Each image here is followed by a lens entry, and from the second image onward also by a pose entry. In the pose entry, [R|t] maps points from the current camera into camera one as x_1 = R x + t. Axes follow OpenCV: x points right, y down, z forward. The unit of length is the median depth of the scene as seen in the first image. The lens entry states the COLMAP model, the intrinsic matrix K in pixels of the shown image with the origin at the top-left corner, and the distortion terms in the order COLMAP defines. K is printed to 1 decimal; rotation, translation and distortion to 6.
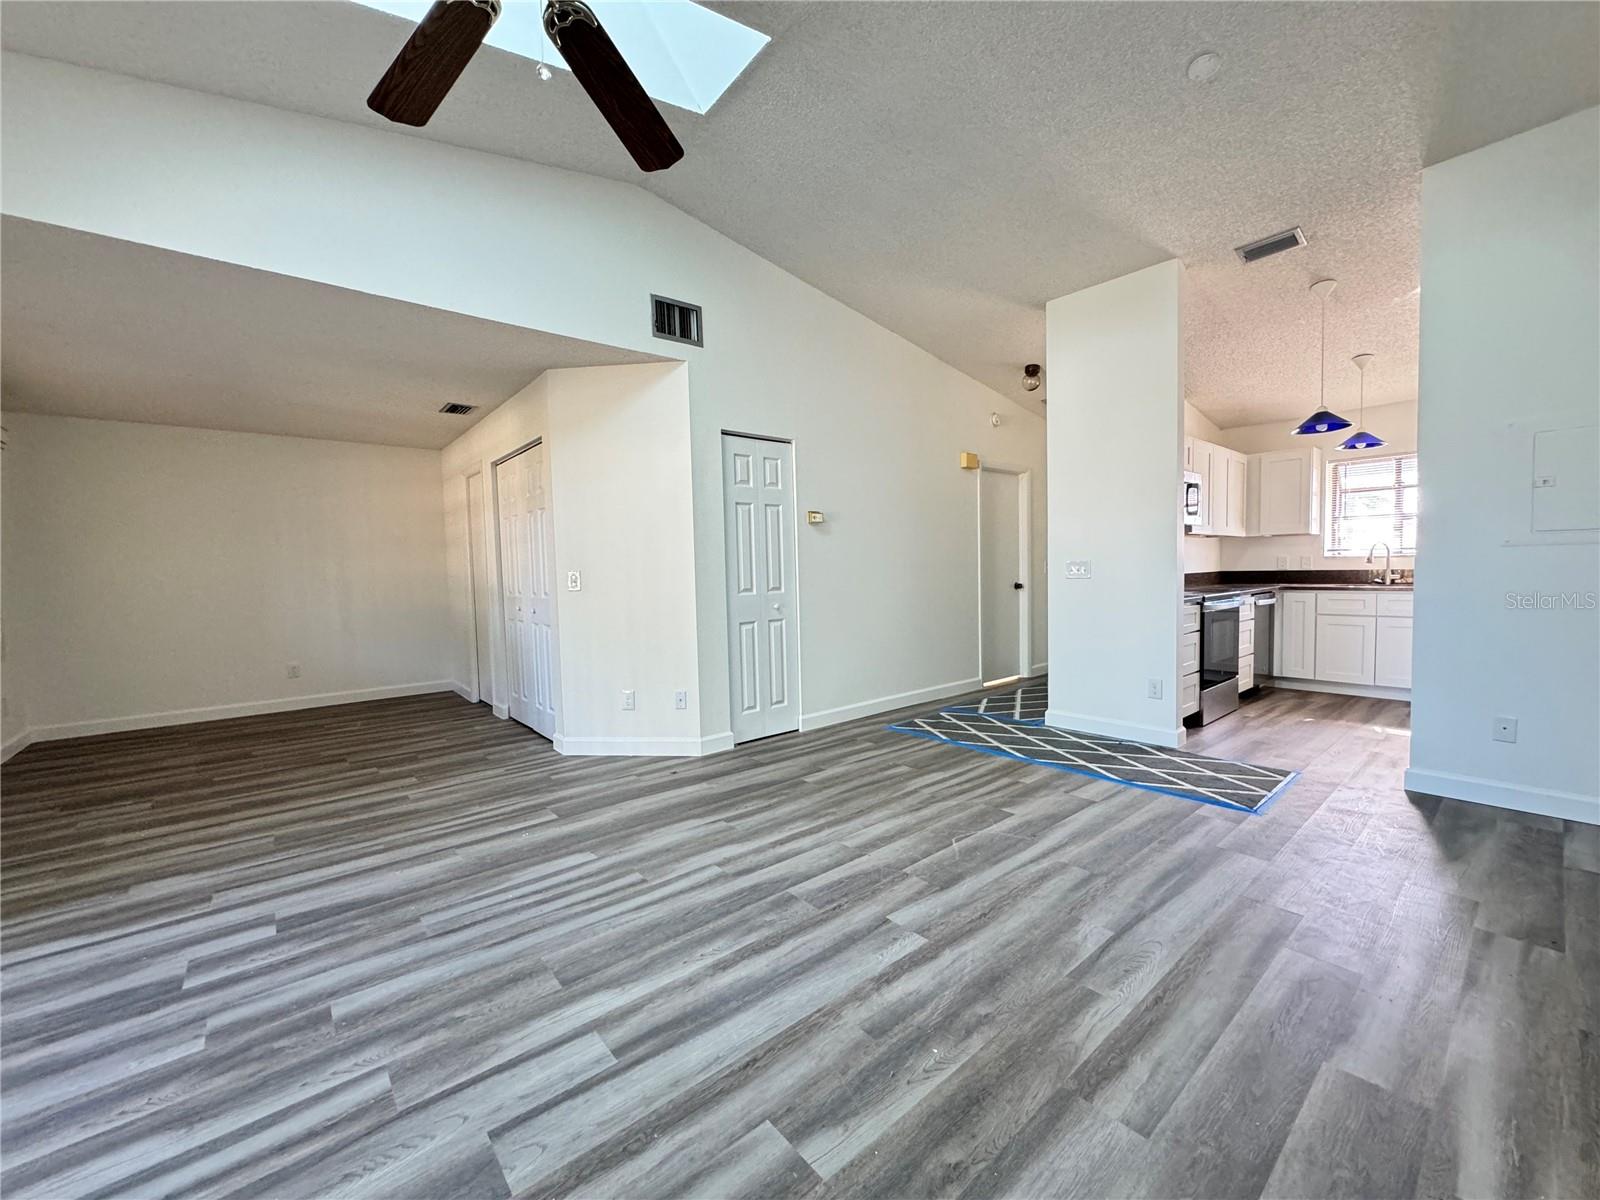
lens RADIAL K [[636.9, 0, 799.5], [0, 636.9, 598.7], [0, 0, 1]] dist [-0.000919, 0.000196]
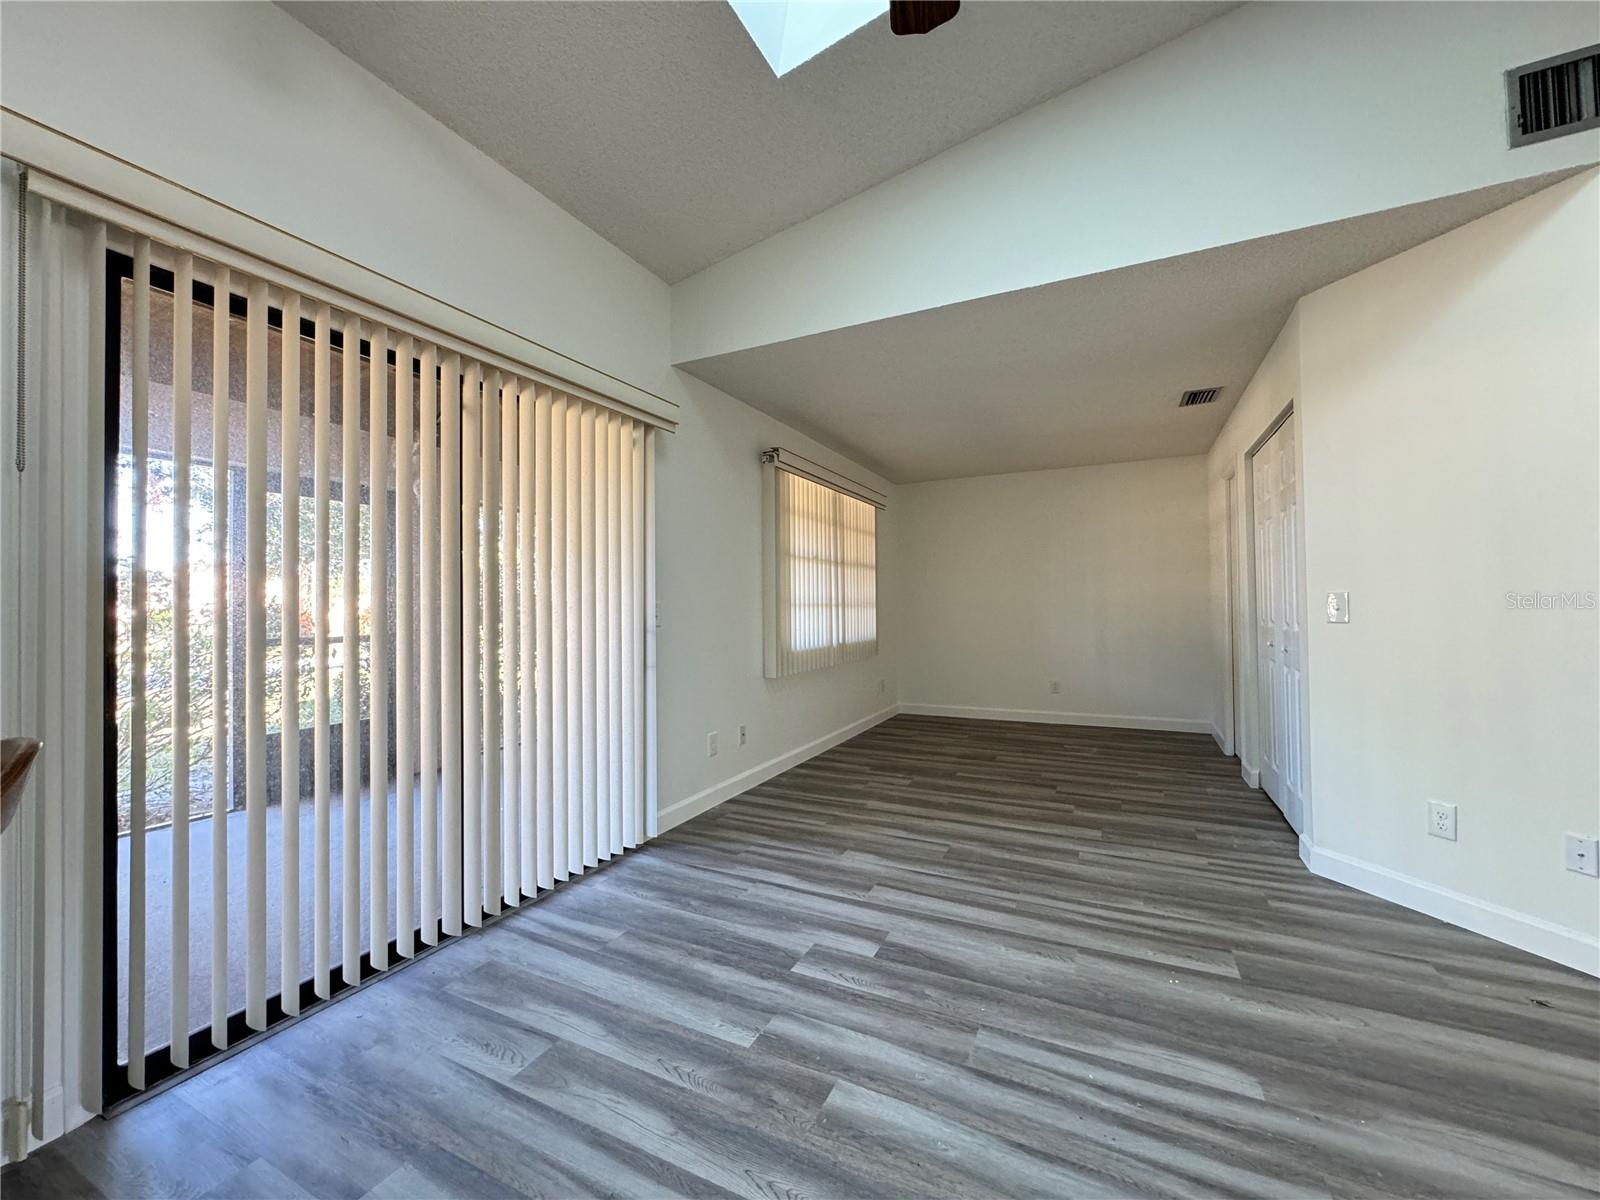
lens RADIAL K [[636.9, 0, 799.5], [0, 636.9, 598.7], [0, 0, 1]] dist [-0.000919, 0.000196]
pose [[0.398913, 0.006056, -0.916969, 0.030825], [-0.039789, 0.999151, -0.010711, -0.012868], [0.916125, 0.040758, 0.398815, 0.384103]]
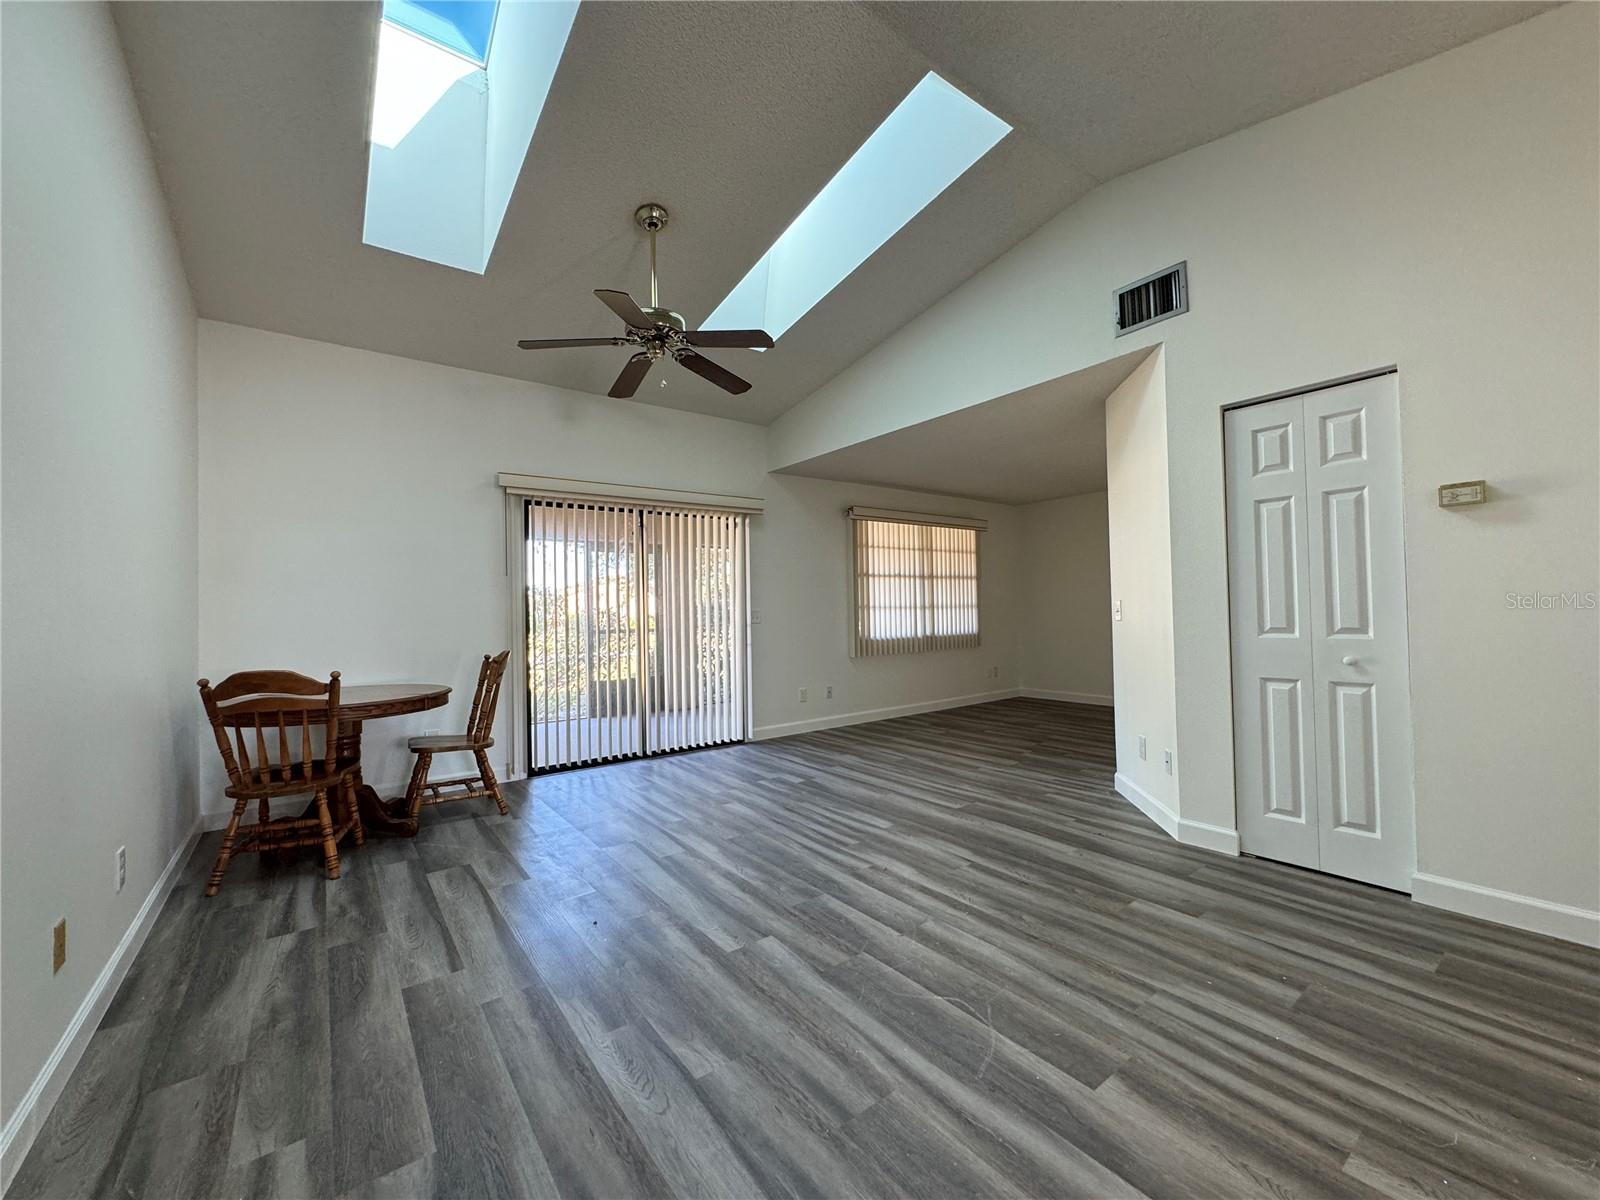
lens RADIAL K [[636.9, 0, 799.5], [0, 636.9, 598.7], [0, 0, 1]] dist [-0.000919, 0.000196]
pose [[-0.052822, 0.005725, -0.998588, 0.983170], [-0.022103, 0.999732, 0.006901, -0.064244], [0.998359, 0.022436, -0.052681, 0.889306]]
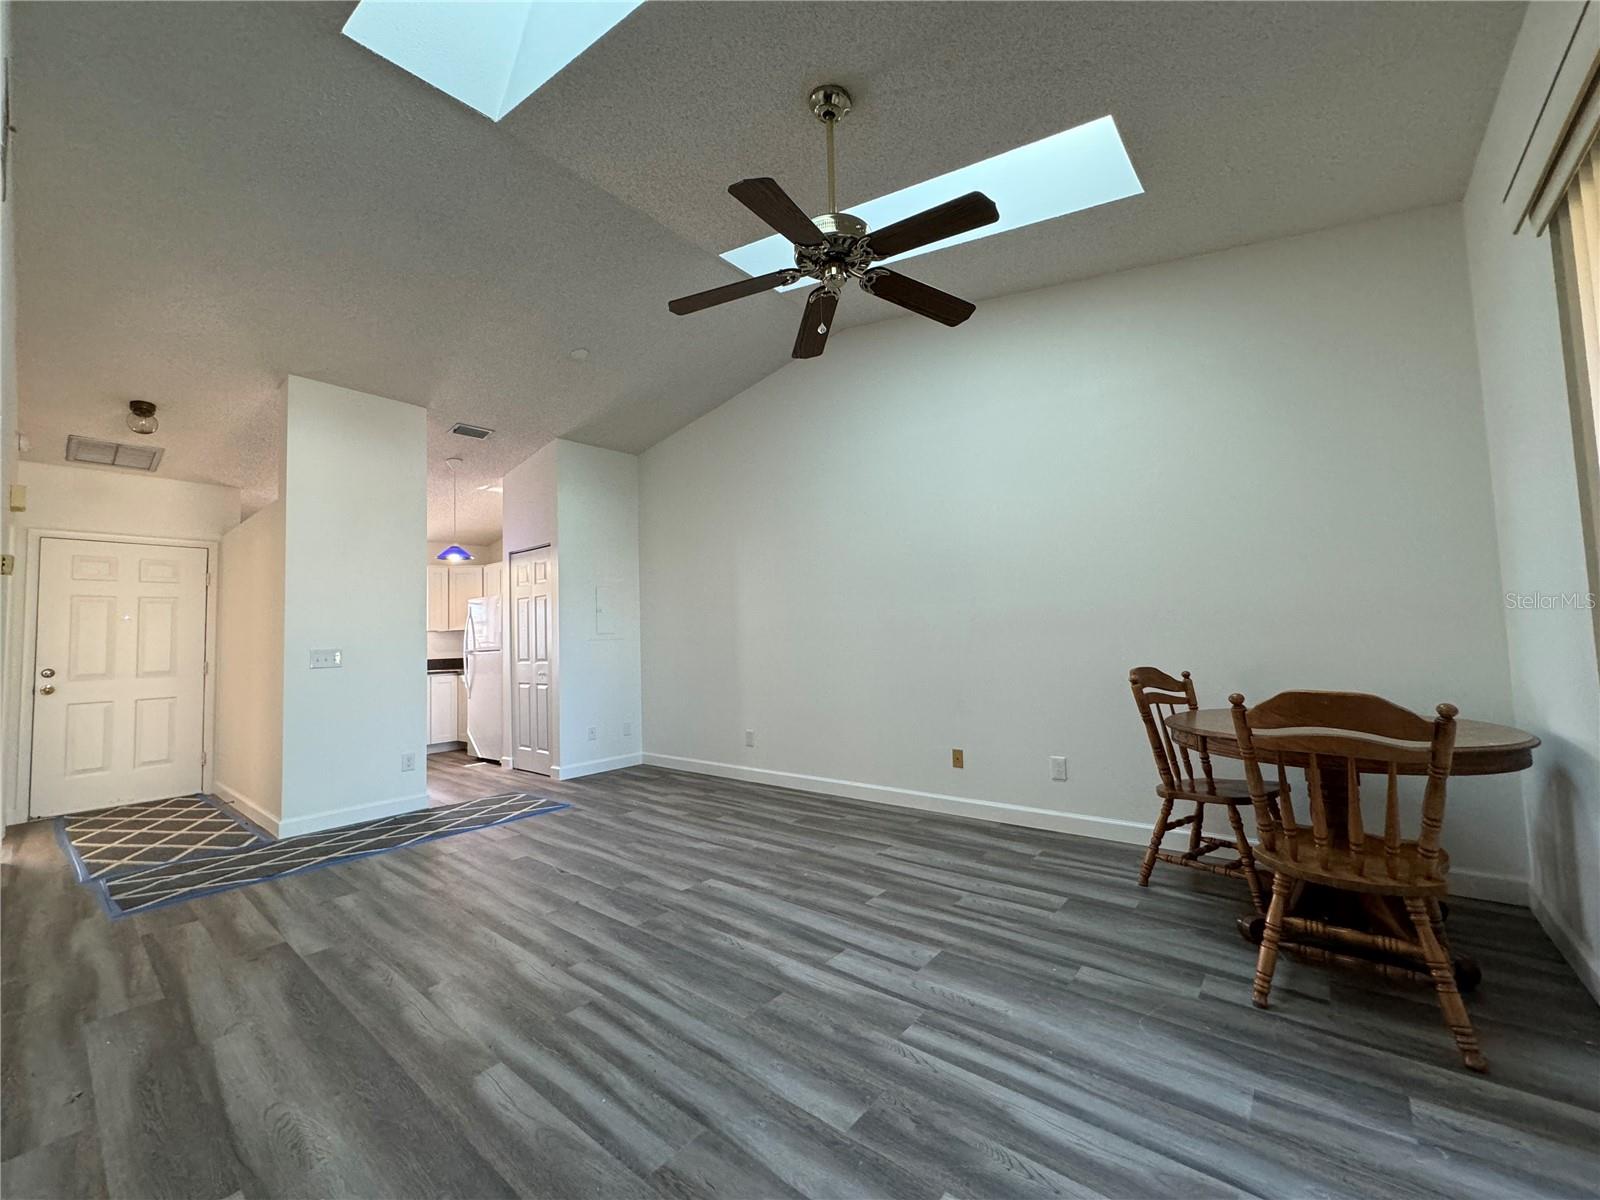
lens RADIAL K [[636.9, 0, 799.5], [0, 636.9, 598.7], [0, 0, 1]] dist [-0.000919, 0.000196]
pose [[-0.177781, 0.089960, 0.979950, -1.084436], [0.081659, 0.993727, -0.076410, -0.005388], [-0.980676, 0.066438, -0.184011, 0.783710]]
